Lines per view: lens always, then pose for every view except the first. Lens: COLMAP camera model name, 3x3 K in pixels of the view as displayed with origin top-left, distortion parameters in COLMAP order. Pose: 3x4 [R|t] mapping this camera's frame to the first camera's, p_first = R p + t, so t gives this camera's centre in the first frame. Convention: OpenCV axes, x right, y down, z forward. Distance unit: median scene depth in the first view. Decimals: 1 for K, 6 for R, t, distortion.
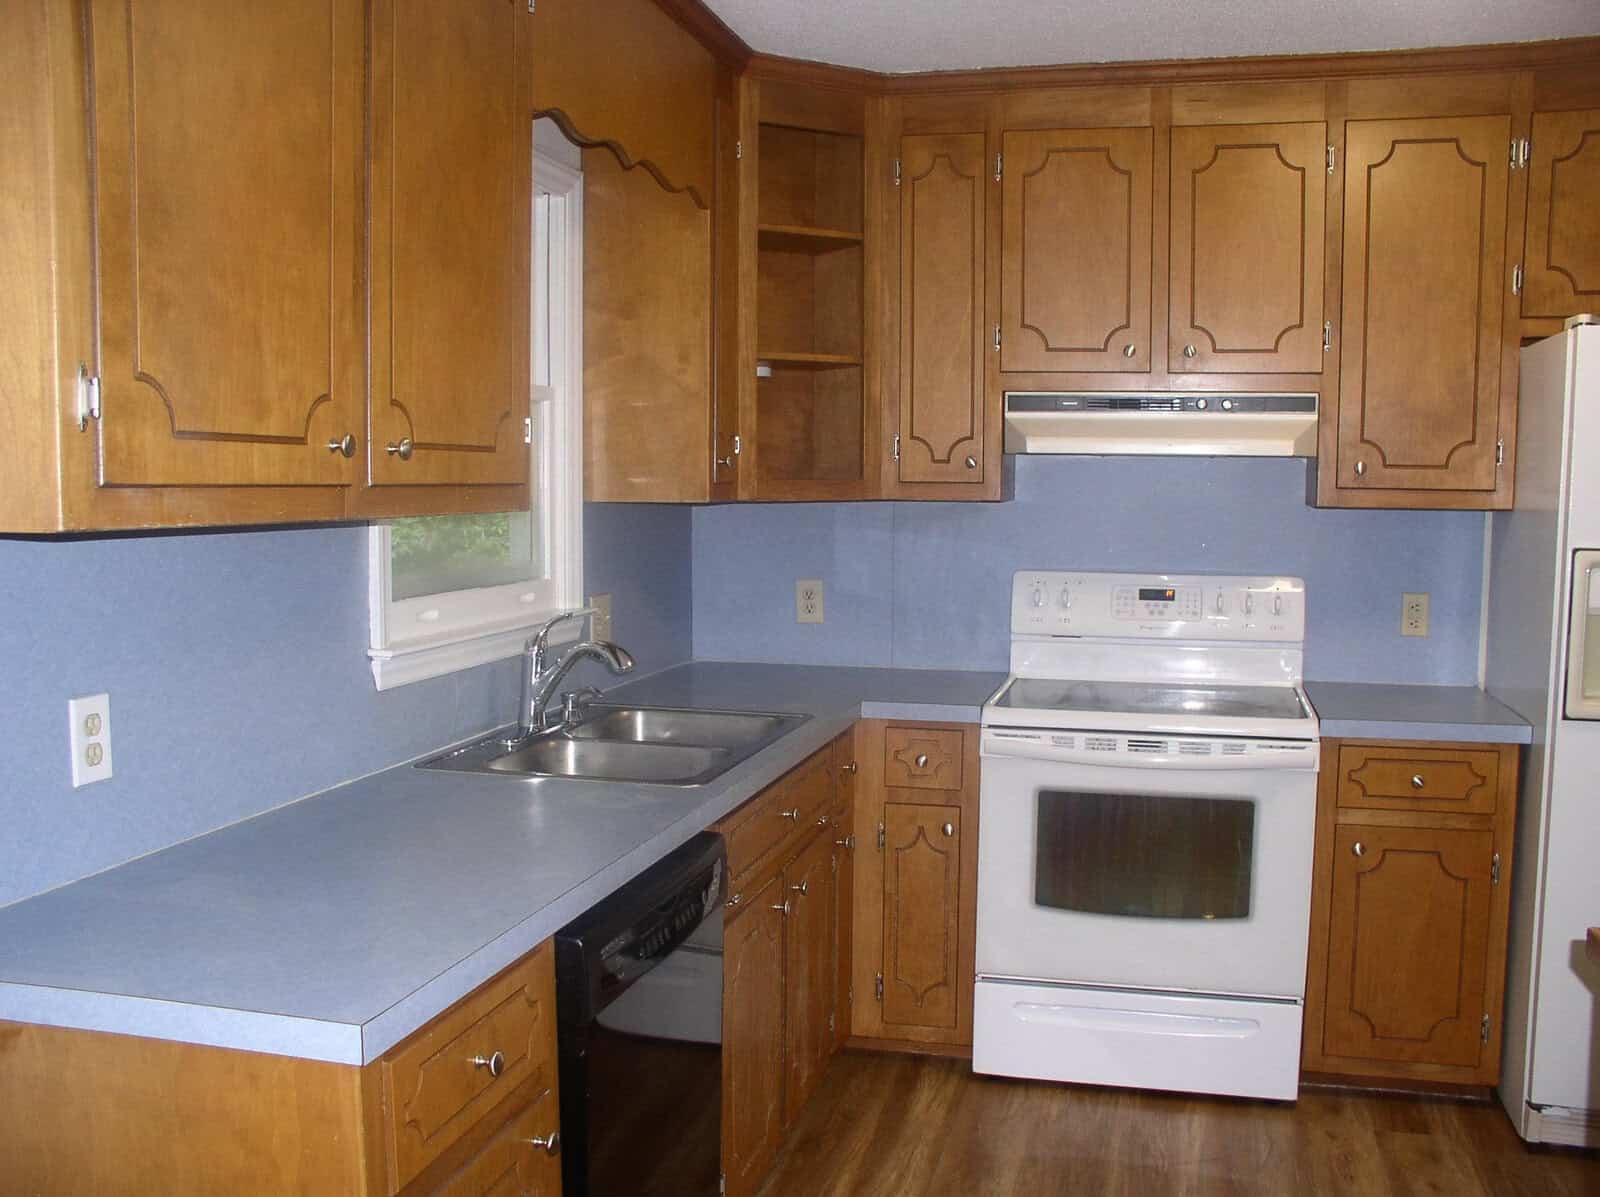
lens RADIAL K [[1503.4, 0, 839.8], [0, 1503.4, 618.5], [0, 0, 1]] dist [-0.085111, 0.000000]
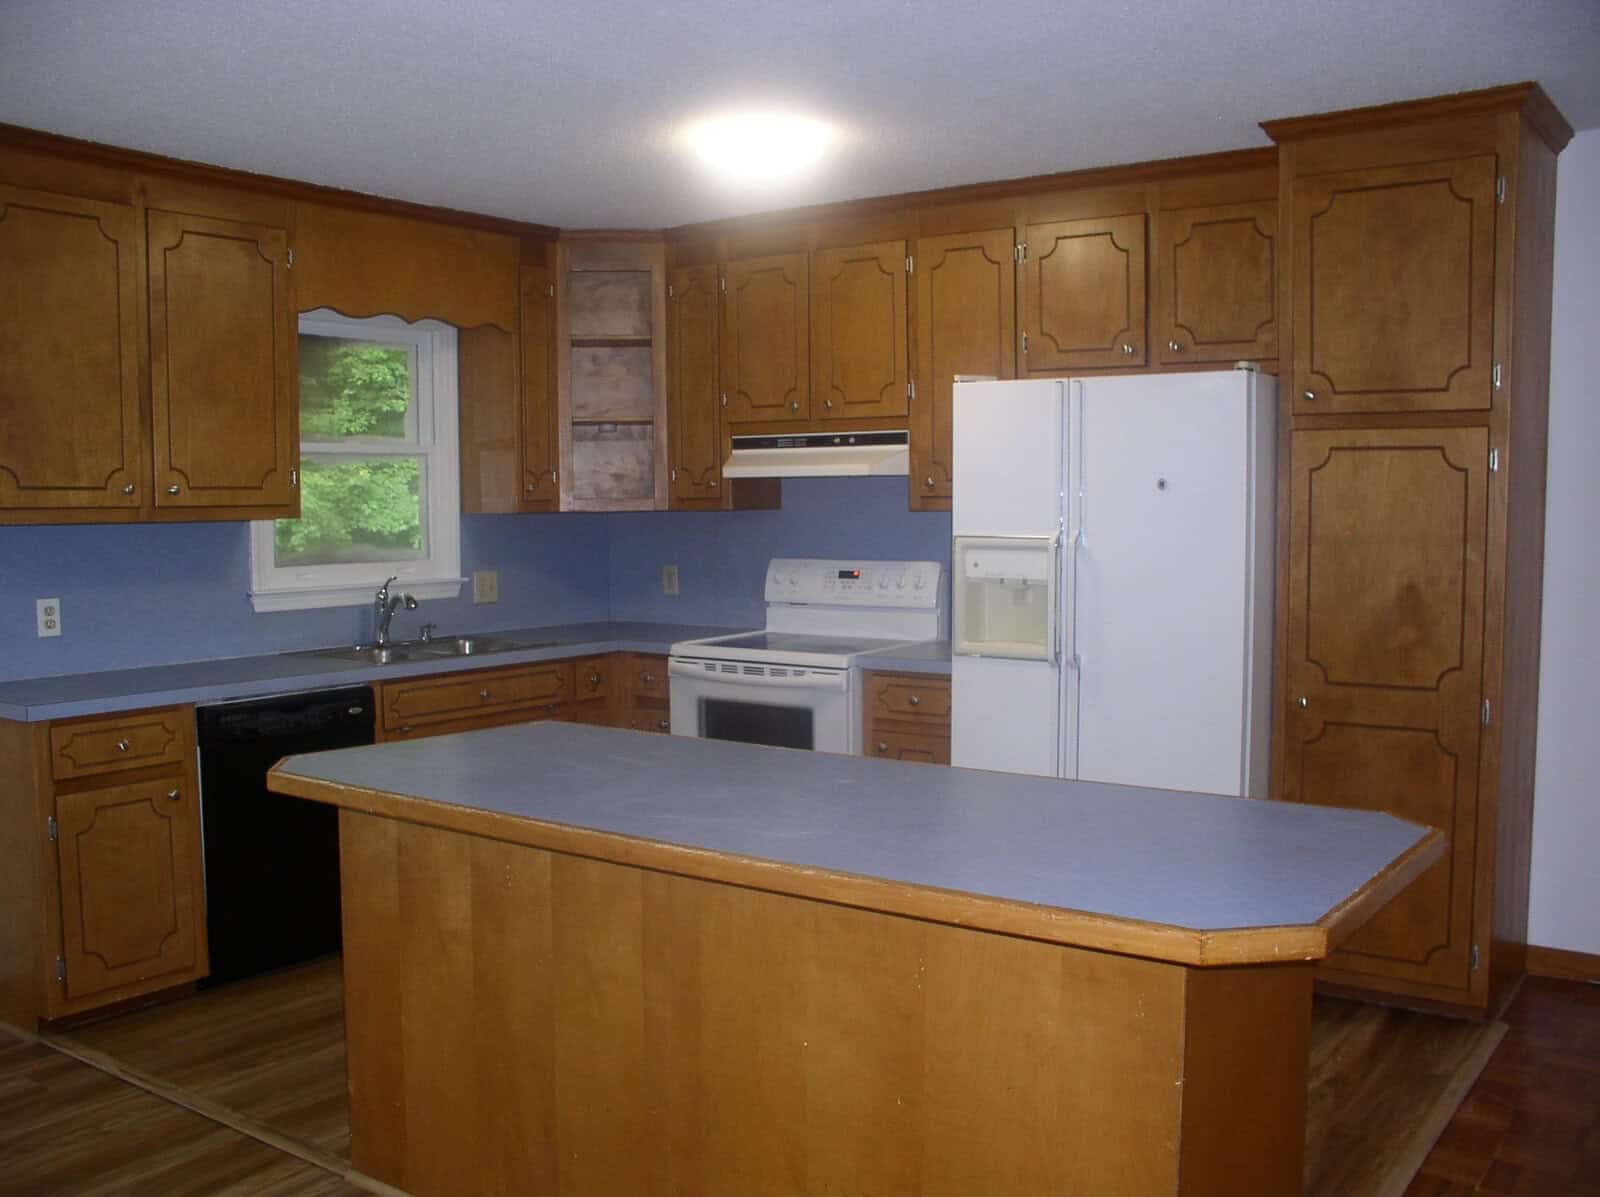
lens RADIAL K [[1503.4, 0, 804.1], [0, 1503.4, 605.0], [0, 0, 1]] dist [-0.085111, 0.000000]
pose [[0.919756, 0.013514, -0.392259, 0.850696], [-0.021116, 0.999663, -0.015071, 0.041138], [0.391923, 0.022144, 0.919731, -0.379133]]
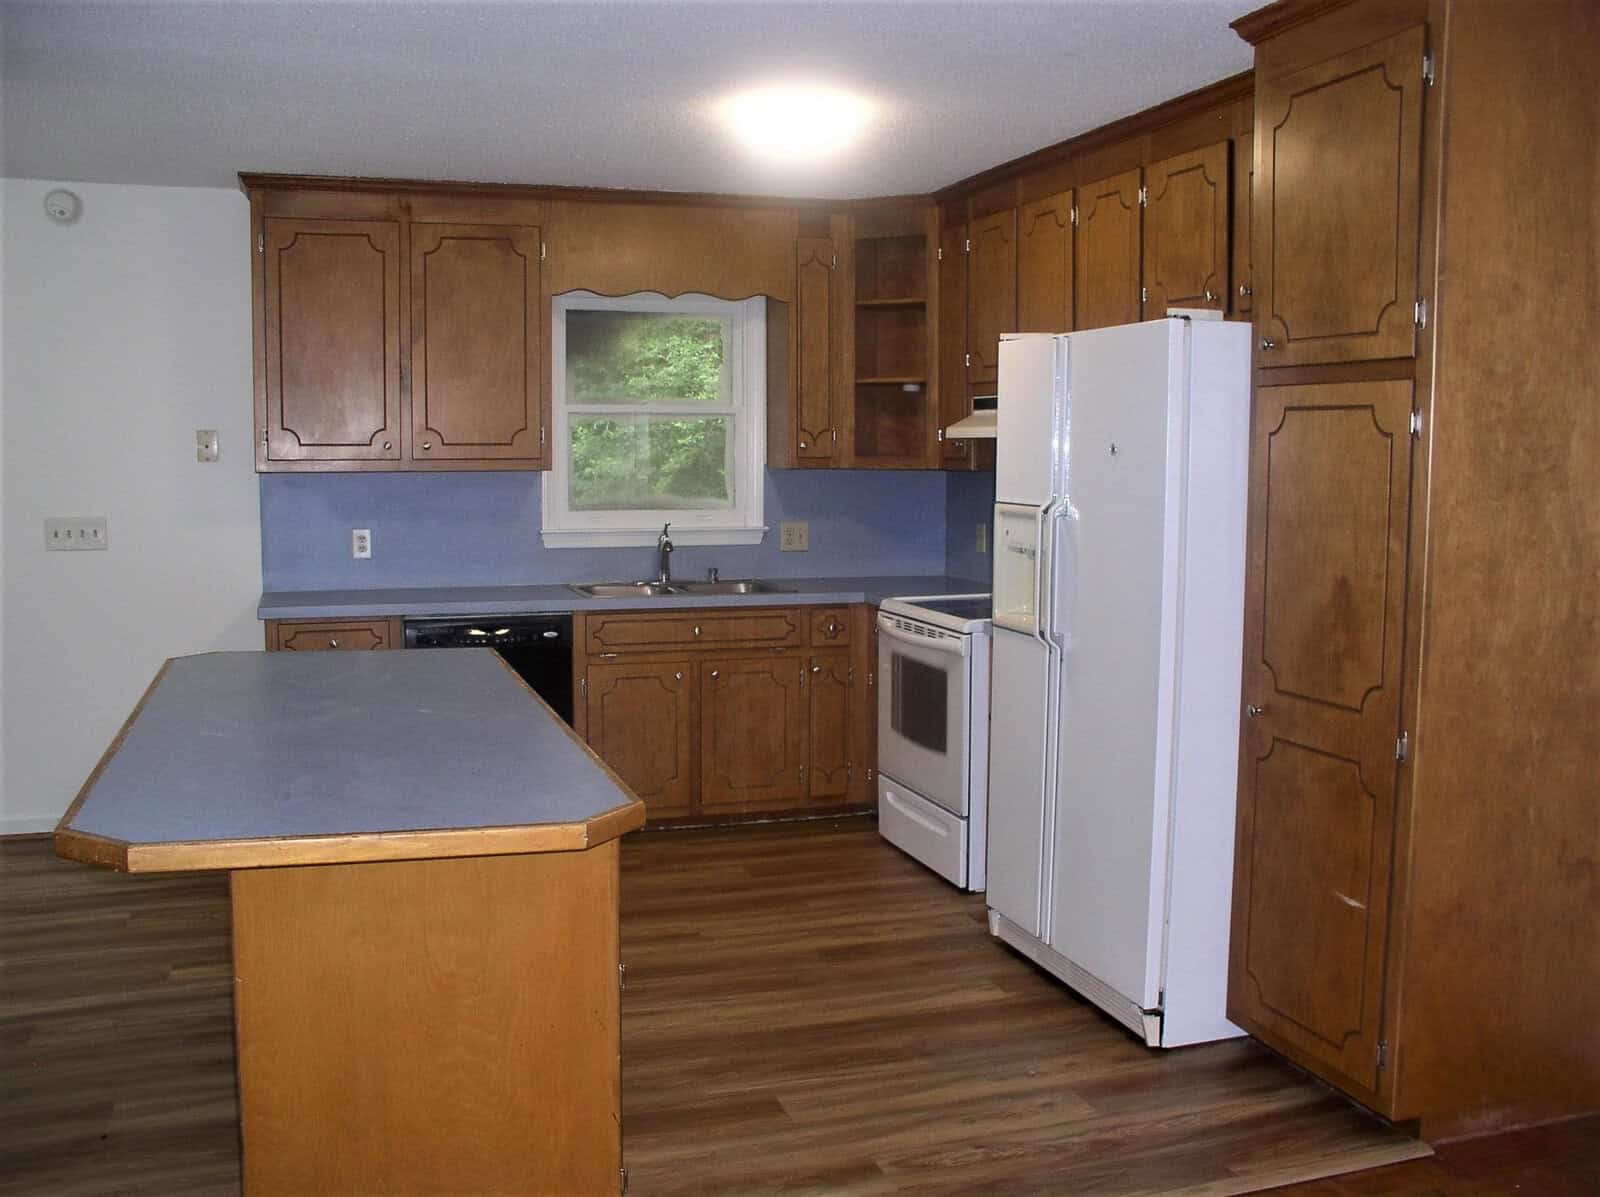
lens RADIAL K [[1503.4, 0, 794.1], [0, 1503.4, 603.6], [0, 0, 1]] dist [-0.085111, 0.000000]
pose [[0.511689, 0.080747, -0.855368, 1.457204], [-0.075826, 0.995933, 0.048656, -0.005737], [0.855818, 0.039963, 0.515731, 0.098318]]
